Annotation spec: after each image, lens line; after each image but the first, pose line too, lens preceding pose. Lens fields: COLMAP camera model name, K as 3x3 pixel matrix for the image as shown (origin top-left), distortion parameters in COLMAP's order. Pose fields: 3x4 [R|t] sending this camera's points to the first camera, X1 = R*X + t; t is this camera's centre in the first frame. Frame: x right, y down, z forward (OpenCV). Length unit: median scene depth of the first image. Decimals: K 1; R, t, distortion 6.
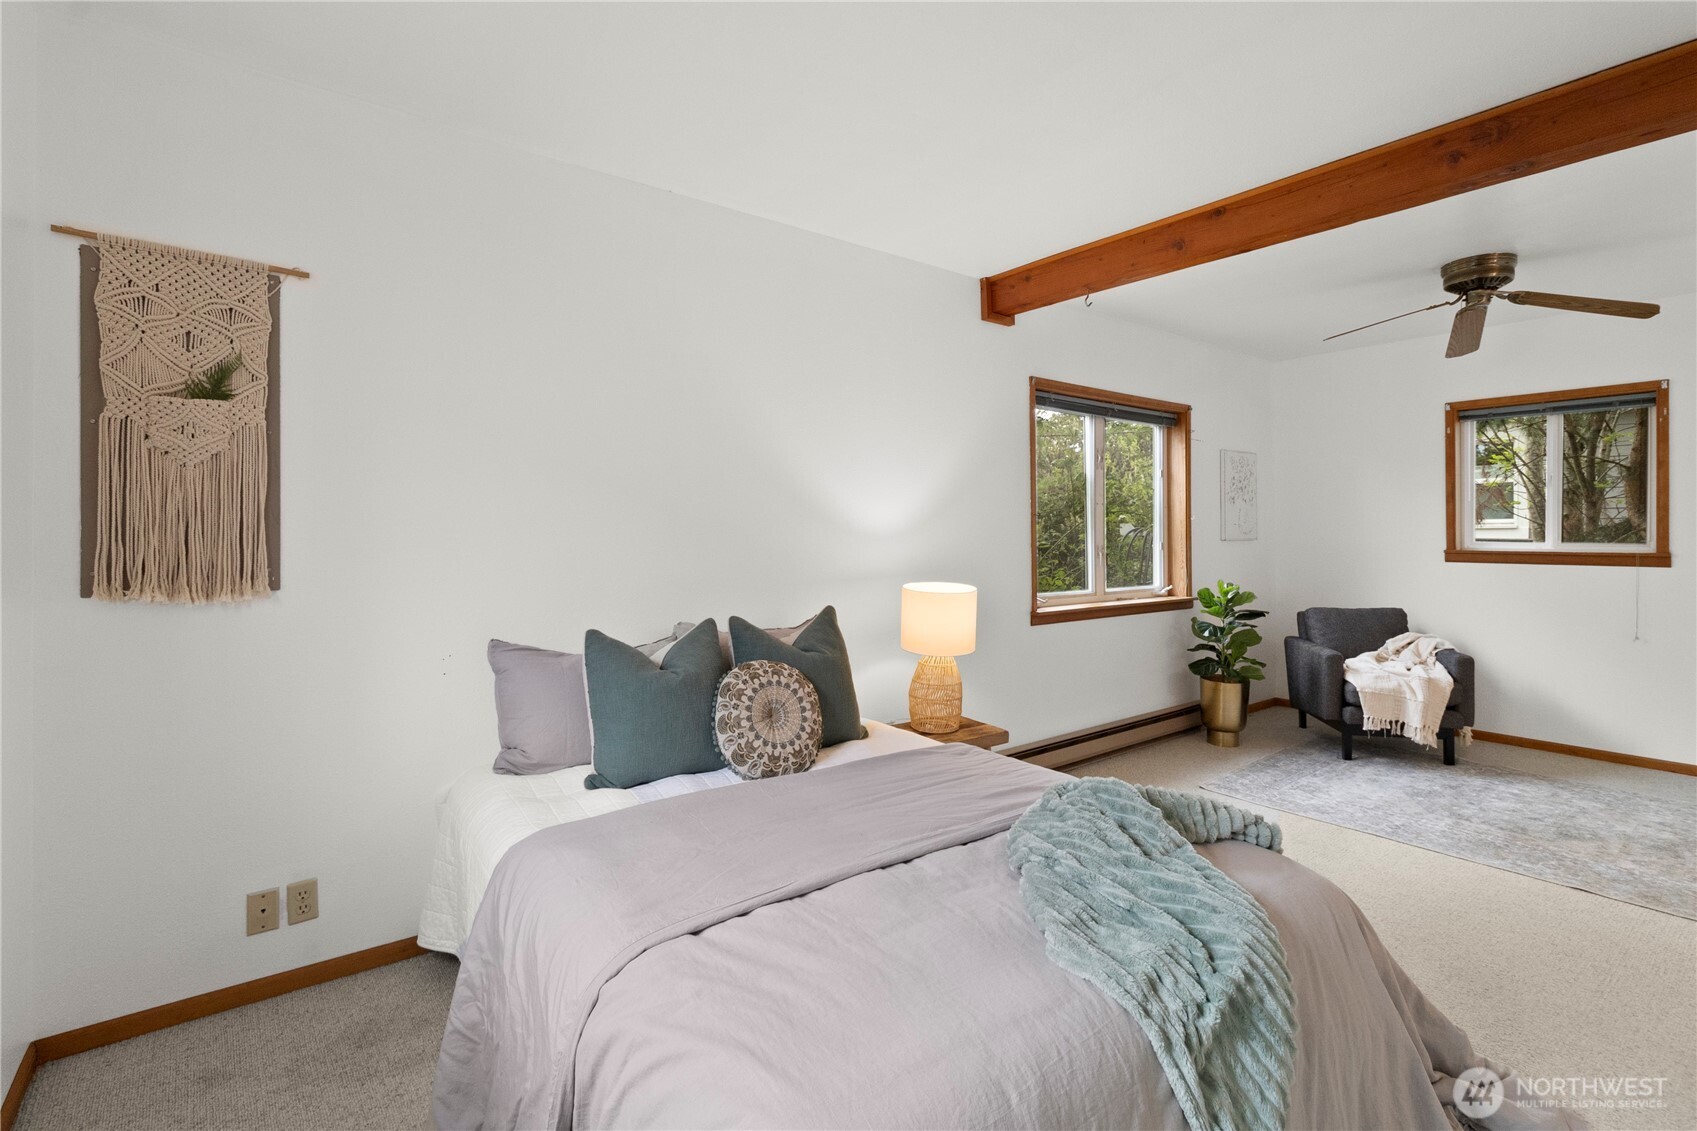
lens RADIAL K [[784.5, 0, 866.9], [0, 784.5, 526.3], [0, 0, 1]] dist [-0.002742, 0.000121]
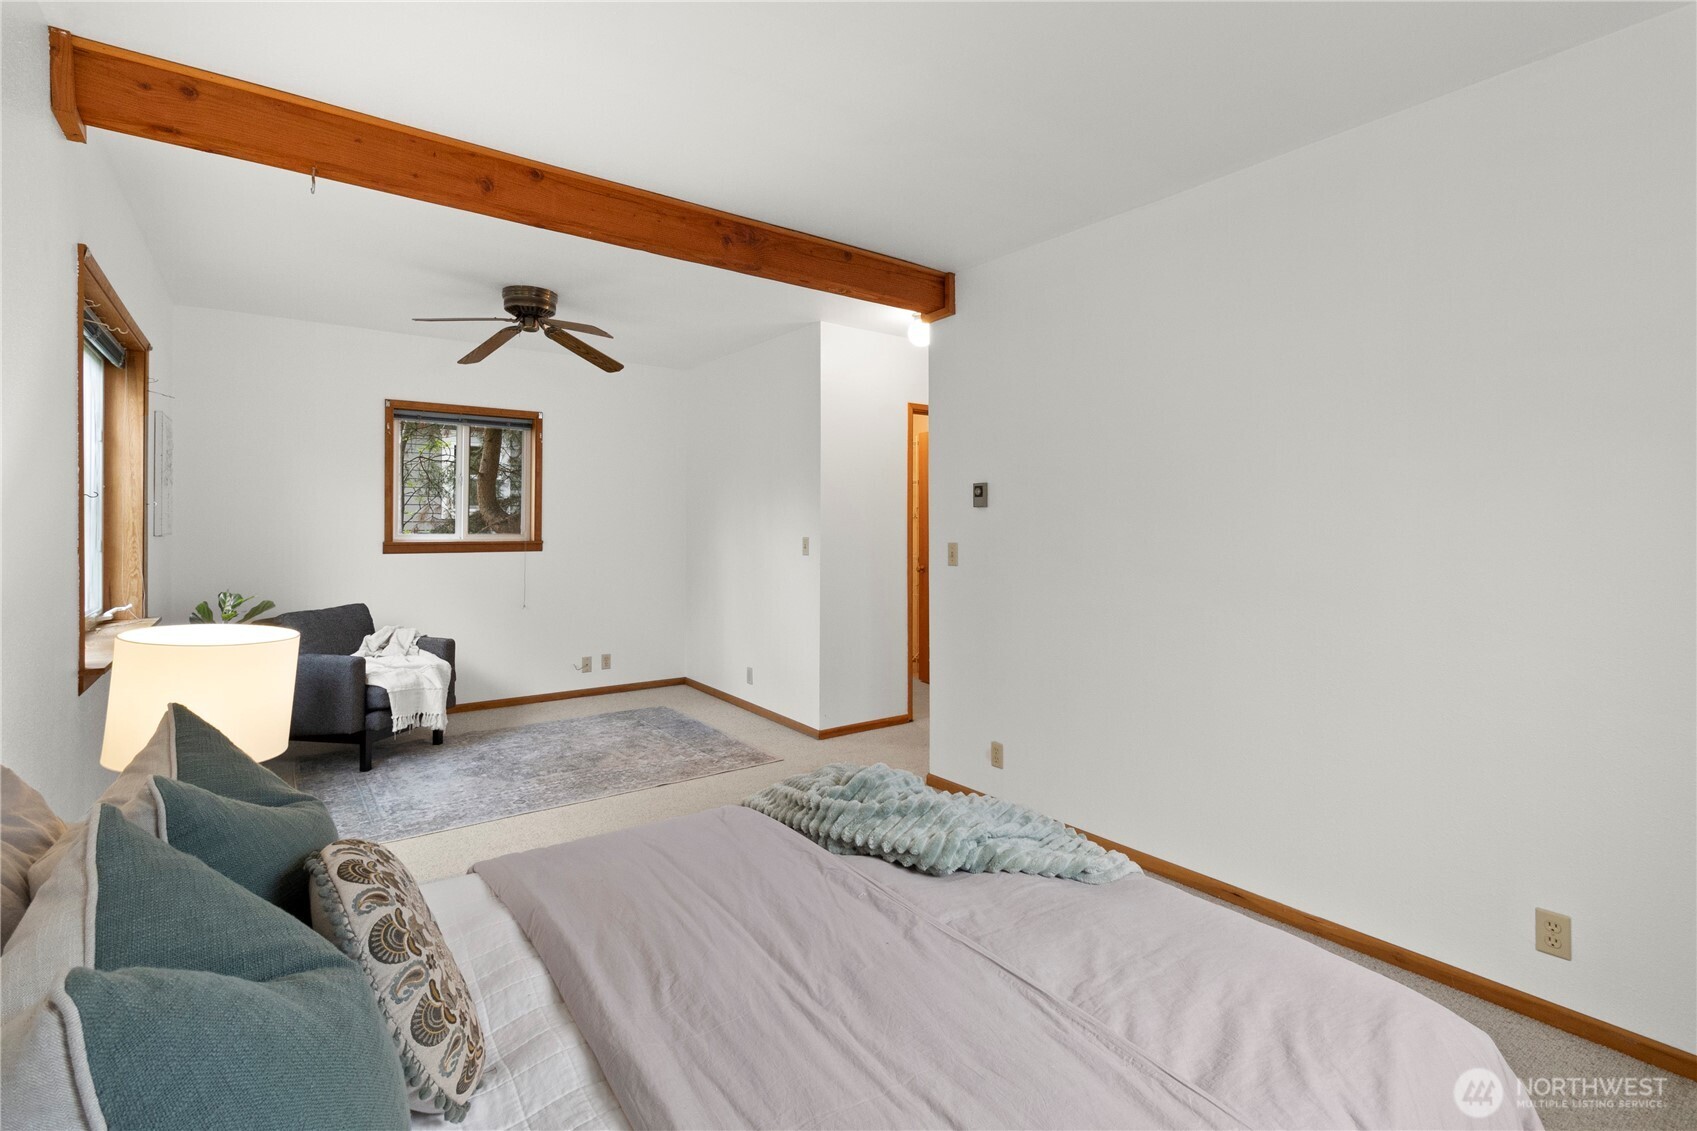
lens RADIAL K [[784.5, 0, 851.4], [0, 784.5, 519.8], [0, 0, 1]] dist [-0.002742, 0.000121]
pose [[0.031616, 0.005930, 0.999482, -0.307926], [-0.009224, 0.999942, -0.005641, 0.001057], [-0.999458, -0.009041, 0.031669, 0.416641]]
